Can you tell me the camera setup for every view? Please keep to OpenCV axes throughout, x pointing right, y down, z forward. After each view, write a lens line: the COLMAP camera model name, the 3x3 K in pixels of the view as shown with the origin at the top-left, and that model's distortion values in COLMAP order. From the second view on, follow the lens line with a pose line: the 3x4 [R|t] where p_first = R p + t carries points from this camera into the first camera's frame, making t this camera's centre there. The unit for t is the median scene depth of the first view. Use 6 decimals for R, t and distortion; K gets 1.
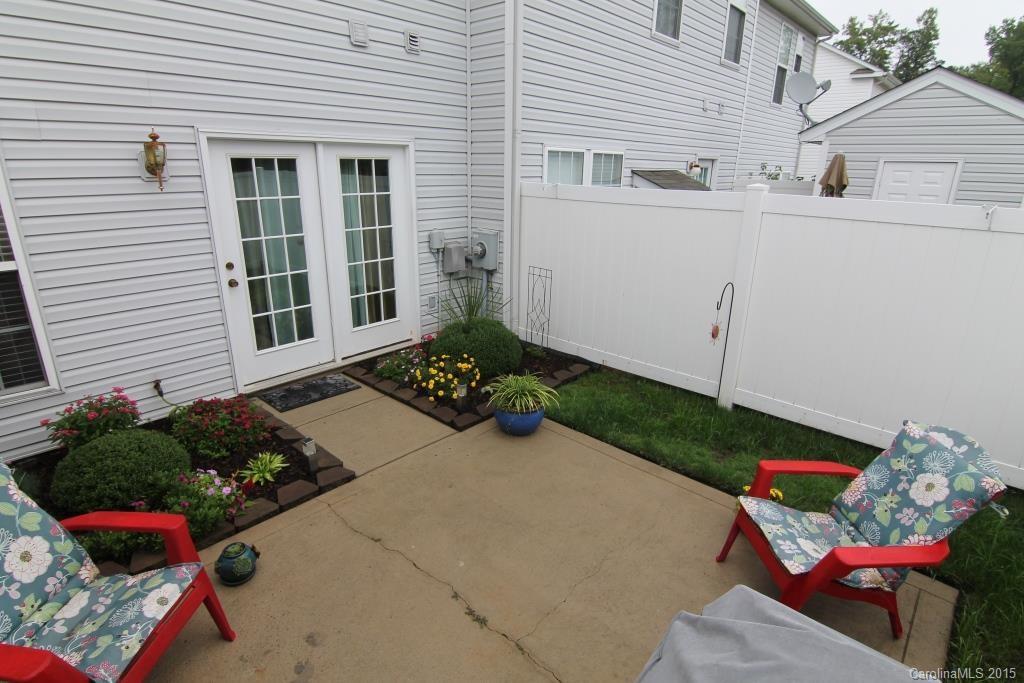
lens RADIAL K [[528.8, 0, 510.8], [0, 528.8, 338.9], [0, 0, 1]] dist [0.000017, -0.016080]
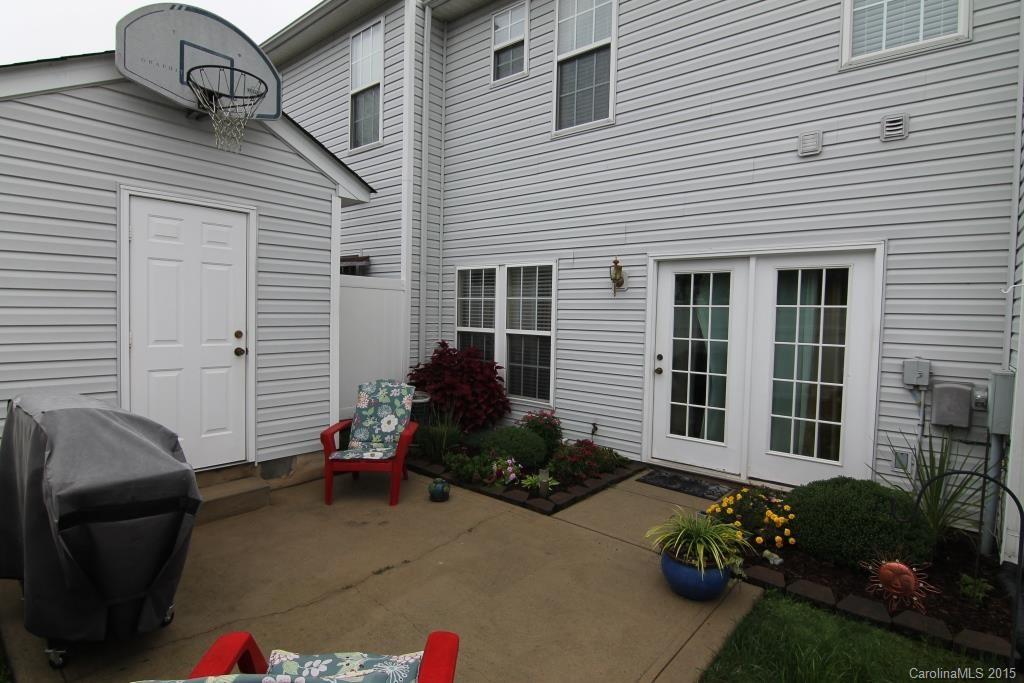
lens RADIAL K [[528.8, 0, 510.8], [0, 528.8, 338.9], [0, 0, 1]] dist [0.000017, -0.016080]
pose [[0.035507, 0.031570, -0.998871, 0.694258], [-0.333796, 0.942475, 0.017922, -0.082016], [0.941976, 0.332783, 0.044002, 0.586011]]
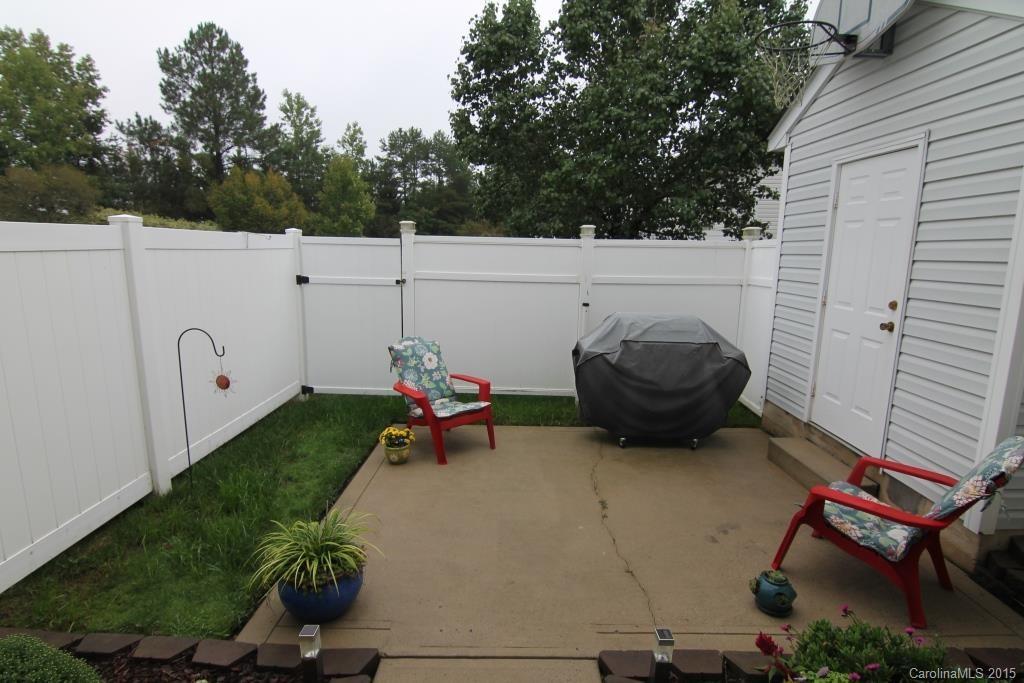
lens RADIAL K [[528.8, 0, 510.8], [0, 528.8, 338.9], [0, 0, 1]] dist [0.000017, -0.016080]
pose [[-0.662316, -0.150450, 0.733963, -0.501465], [0.214326, 0.900646, 0.378022, -0.274953], [-0.717915, 0.407677, -0.564267, 1.016459]]
